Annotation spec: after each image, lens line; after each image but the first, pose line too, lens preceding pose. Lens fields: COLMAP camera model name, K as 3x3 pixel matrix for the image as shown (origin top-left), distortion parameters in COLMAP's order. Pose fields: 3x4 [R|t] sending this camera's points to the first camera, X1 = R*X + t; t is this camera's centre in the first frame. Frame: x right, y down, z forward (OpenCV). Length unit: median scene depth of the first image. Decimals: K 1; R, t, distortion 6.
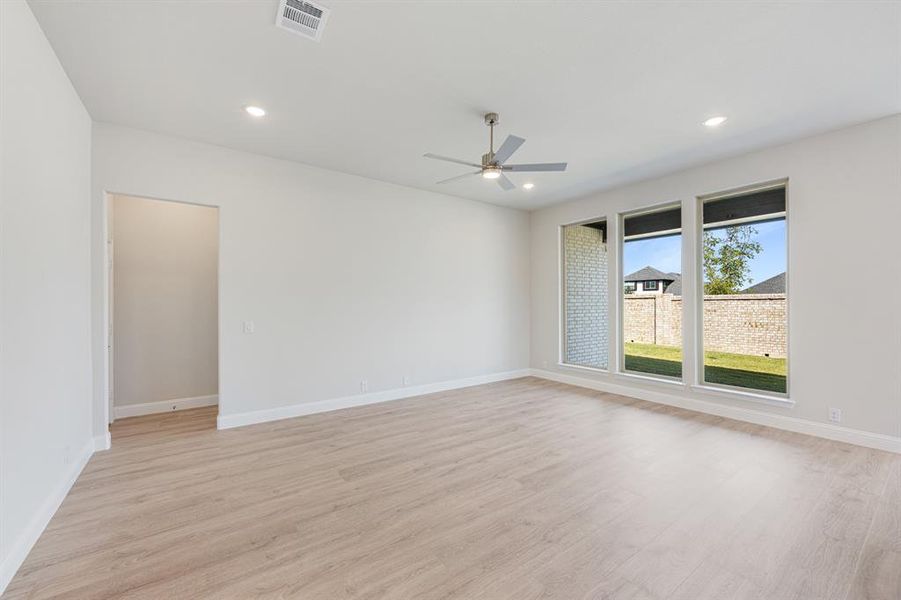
lens RADIAL K [[371.5, 0, 450.5], [0, 371.5, 300.0], [0, 0, 1]] dist [0.053897, 0.000013]
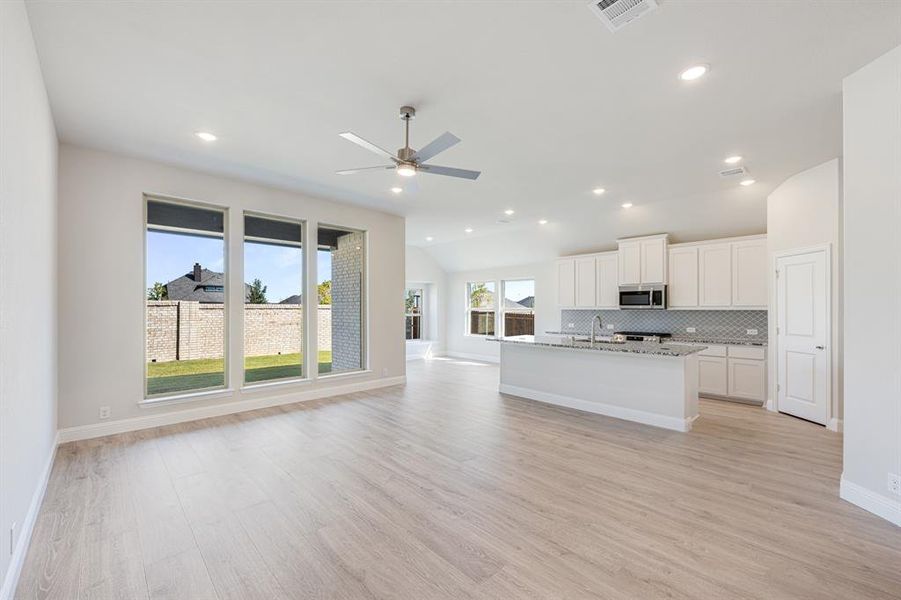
lens RADIAL K [[361.0, 0, 449.3], [0, 361.0, 318.7], [0, 0, 1]] dist [0.029648, 0.000137]
pose [[-0.165497, -0.013670, 0.986116, -0.786855], [-0.020070, 0.999744, 0.010491, 0.013903], [-0.986006, -0.018055, -0.165729, 1.038049]]
